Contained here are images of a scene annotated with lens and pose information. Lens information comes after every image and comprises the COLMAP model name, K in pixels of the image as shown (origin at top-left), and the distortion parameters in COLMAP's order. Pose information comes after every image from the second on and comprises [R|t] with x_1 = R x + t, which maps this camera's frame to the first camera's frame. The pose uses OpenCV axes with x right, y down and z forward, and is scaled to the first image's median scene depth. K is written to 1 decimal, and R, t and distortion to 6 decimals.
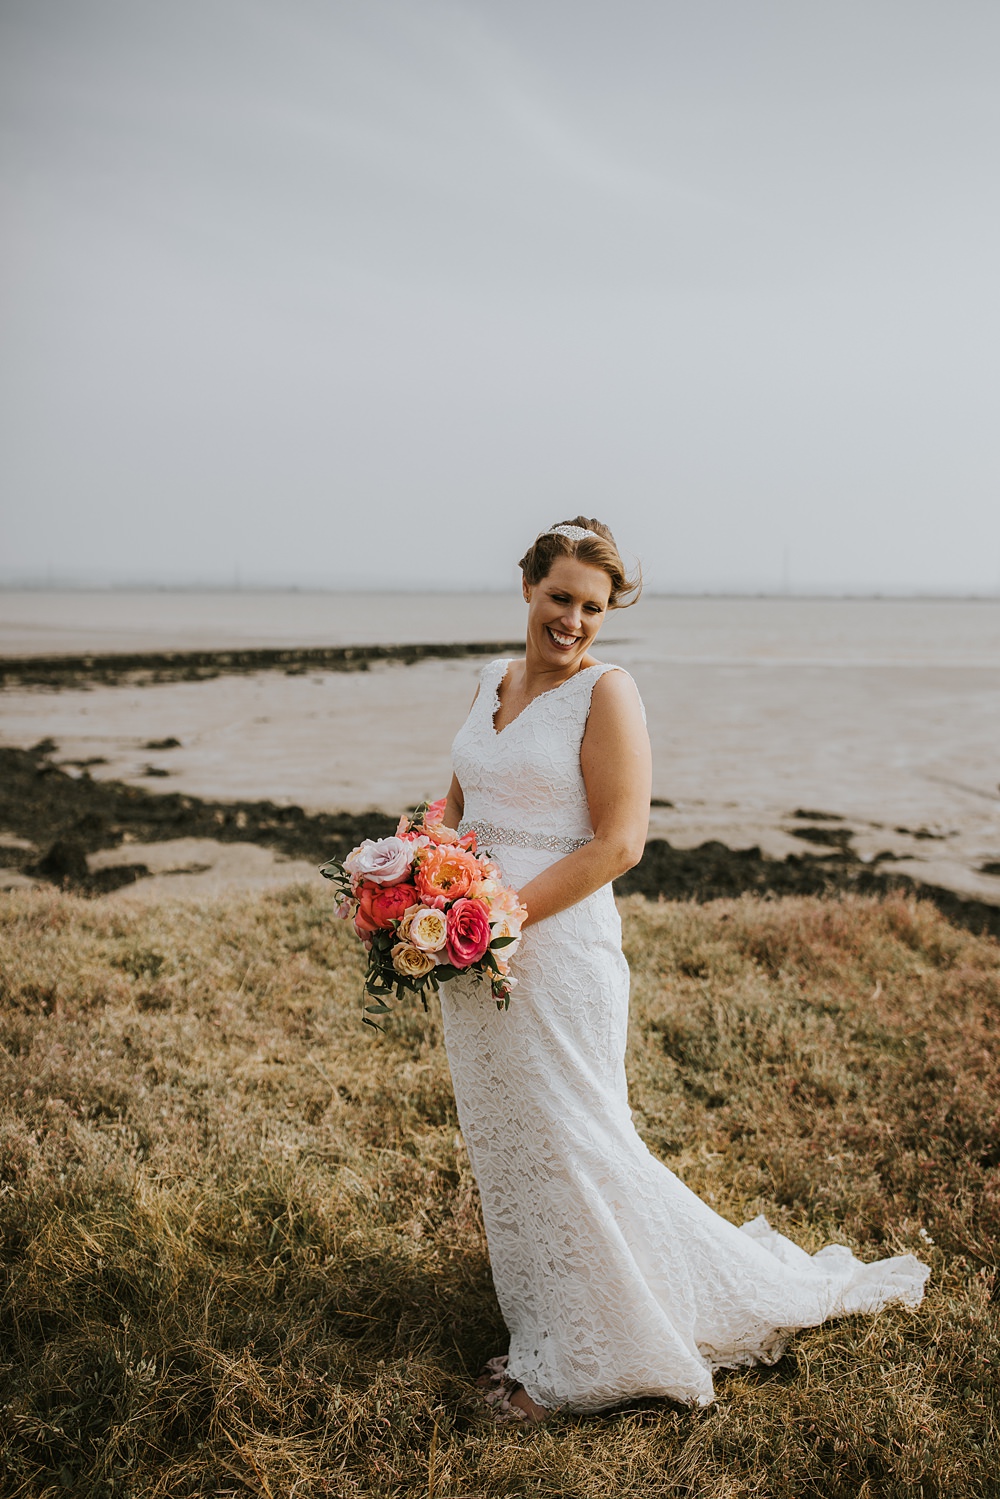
lens RADIAL K [[1487.0, 0, 500.0], [0, 1487.0, 749.5], [0, 0, 1]] dist [-0.012814, -0.015195]
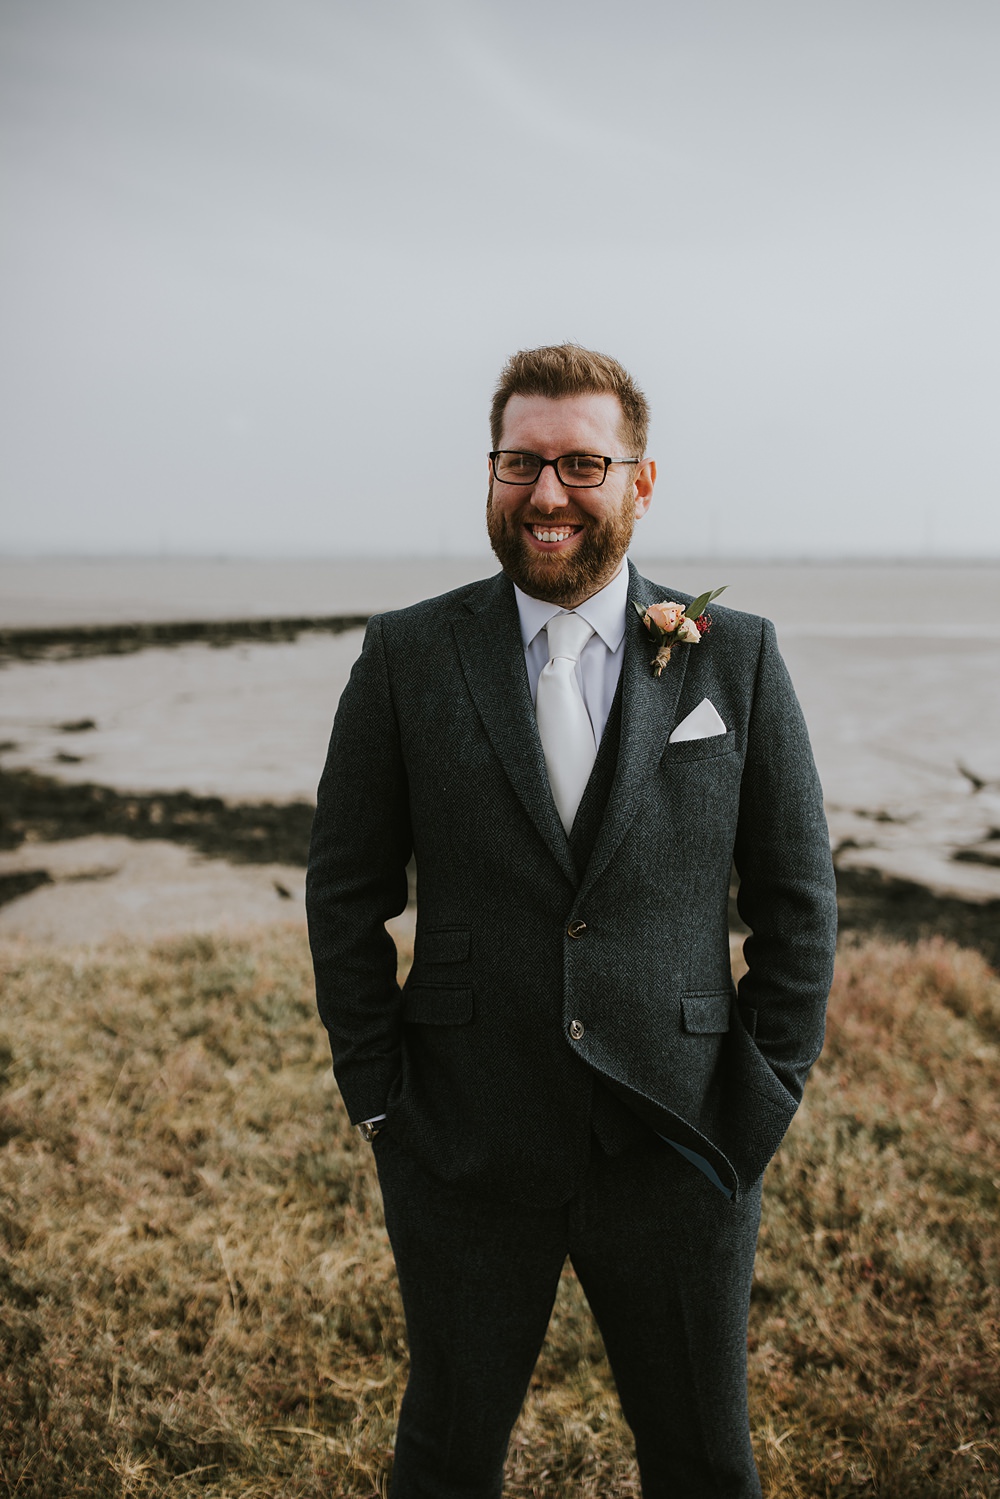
lens RADIAL K [[1487.0, 0, 500.0], [0, 1487.0, 749.5], [0, 0, 1]] dist [-0.012814, -0.015195]
pose [[0.998805, -0.015665, 0.046294, -0.005781], [0.014666, 0.999654, 0.021823, -0.031053], [-0.046620, -0.021118, 0.998689, 0.207547]]
